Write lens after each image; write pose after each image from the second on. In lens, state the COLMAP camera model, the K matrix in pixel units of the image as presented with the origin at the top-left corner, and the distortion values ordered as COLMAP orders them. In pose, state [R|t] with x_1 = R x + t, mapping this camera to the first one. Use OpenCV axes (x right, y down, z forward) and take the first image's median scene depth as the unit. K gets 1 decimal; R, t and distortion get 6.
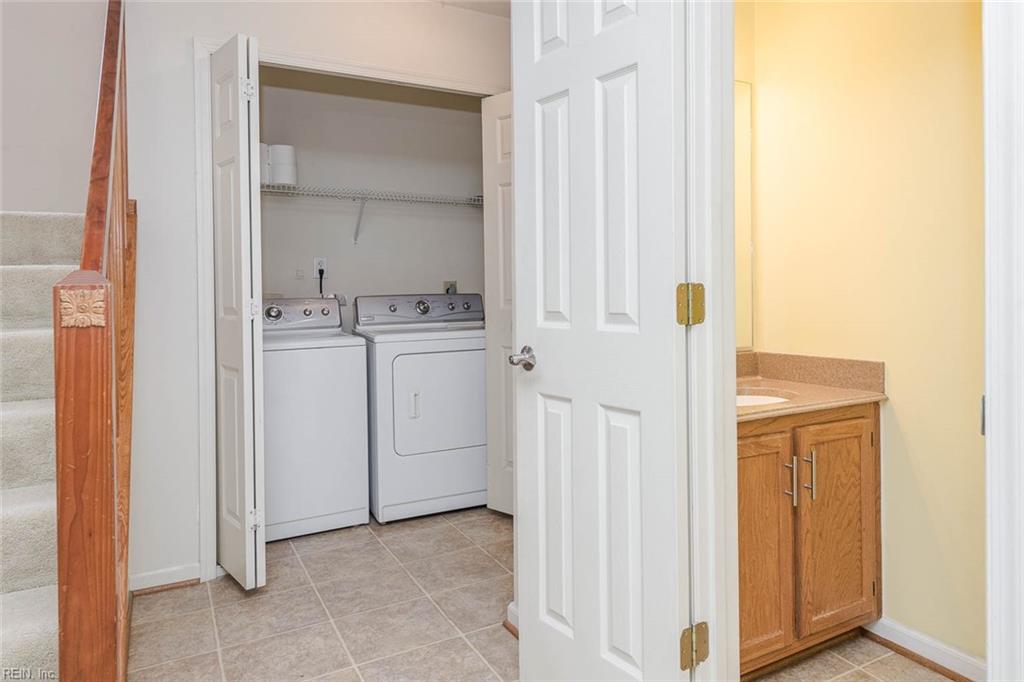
lens RADIAL K [[695.4, 0, 563.4], [0, 695.4, 290.6], [0, 0, 1]] dist [0.005682, 0.001591]
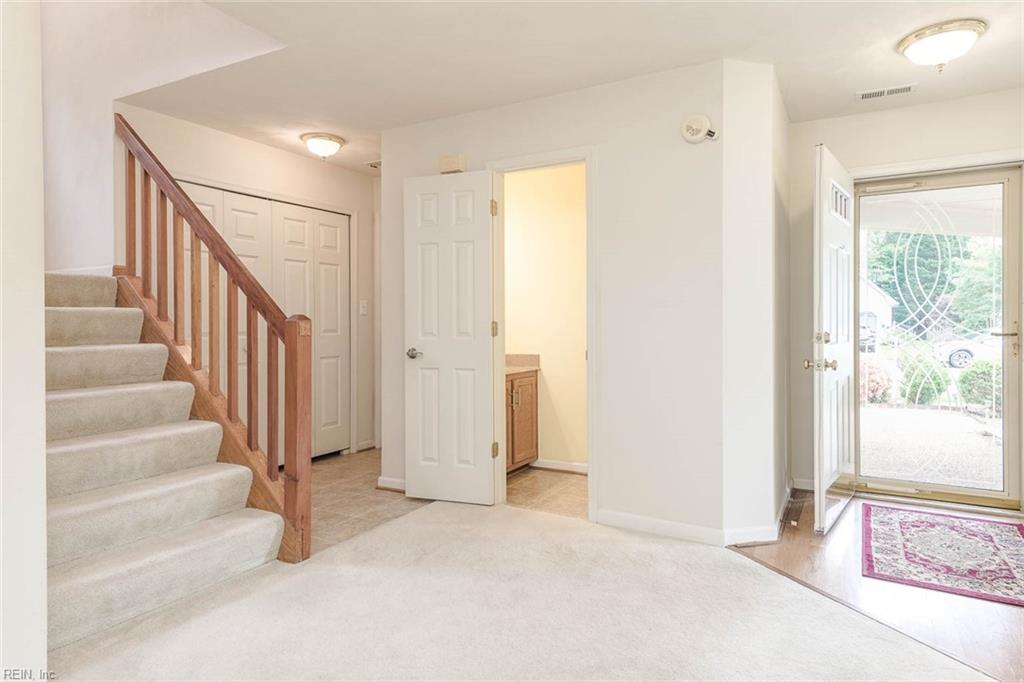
lens RADIAL K [[597.3, 0, 512.1], [0, 597.3, 332.4], [0, 0, 1]] dist [0.029093, -0.002782]
pose [[0.876813, -0.001535, 0.480830, -0.689596], [0.001186, 0.999999, 0.001030, 0.025534], [-0.480831, -0.000333, 0.876813, -0.869060]]
